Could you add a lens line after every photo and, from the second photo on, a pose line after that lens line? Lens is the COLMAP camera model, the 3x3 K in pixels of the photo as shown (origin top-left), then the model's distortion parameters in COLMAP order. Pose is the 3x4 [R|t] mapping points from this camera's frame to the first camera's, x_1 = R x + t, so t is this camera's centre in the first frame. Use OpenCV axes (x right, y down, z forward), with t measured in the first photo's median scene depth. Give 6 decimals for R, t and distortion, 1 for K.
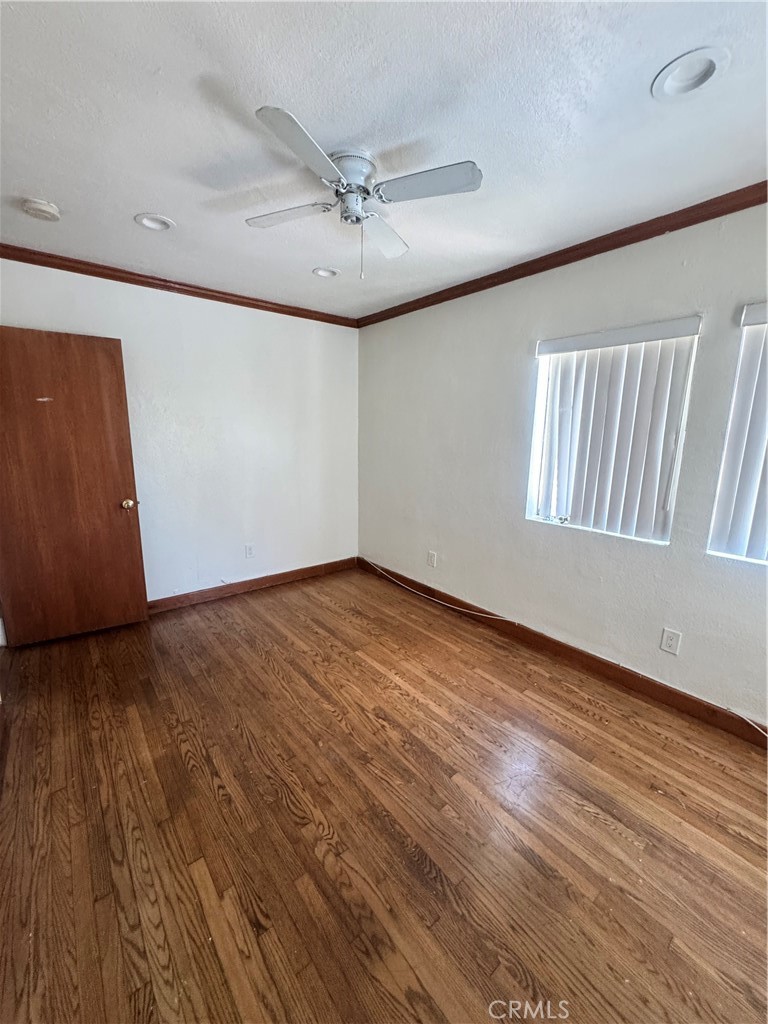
lens RADIAL K [[408.0, 0, 387.8], [0, 408.0, 512.2], [0, 0, 1]] dist [-0.001071, -0.000393]
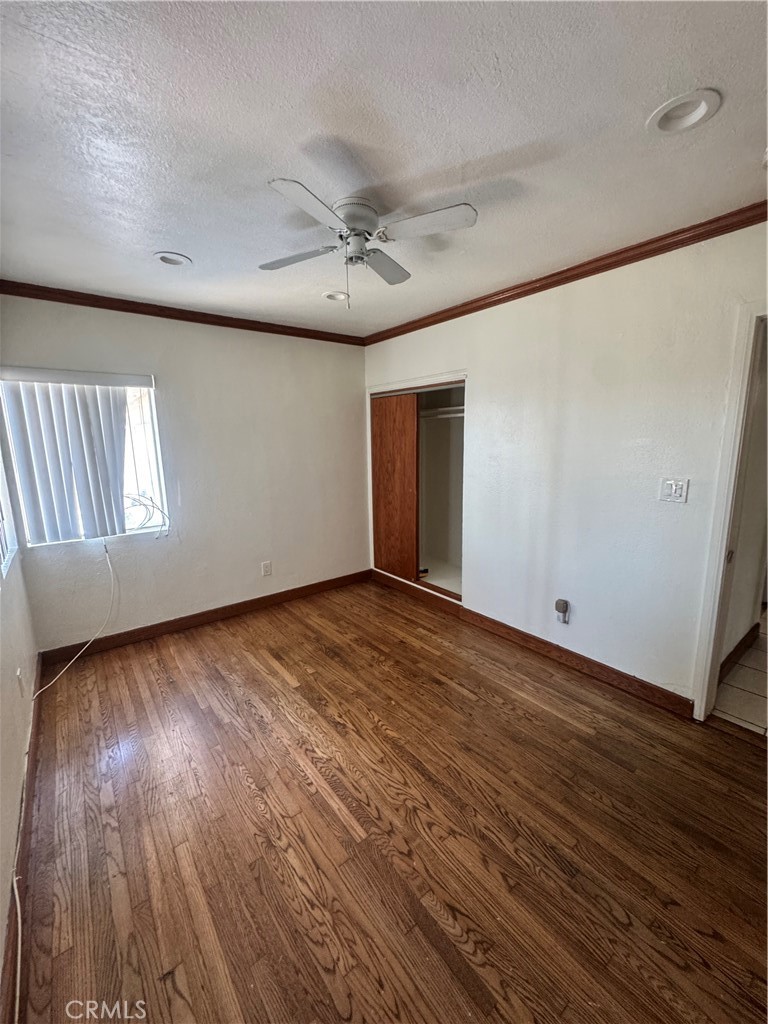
lens RADIAL K [[408.0, 0, 387.8], [0, 408.0, 512.2], [0, 0, 1]] dist [-0.001071, -0.000393]
pose [[-0.999834, -0.001086, 0.018193, -0.159535], [0.005597, 0.931690, 0.363211, -0.396651], [-0.017345, 0.363253, -0.931529, 1.814174]]
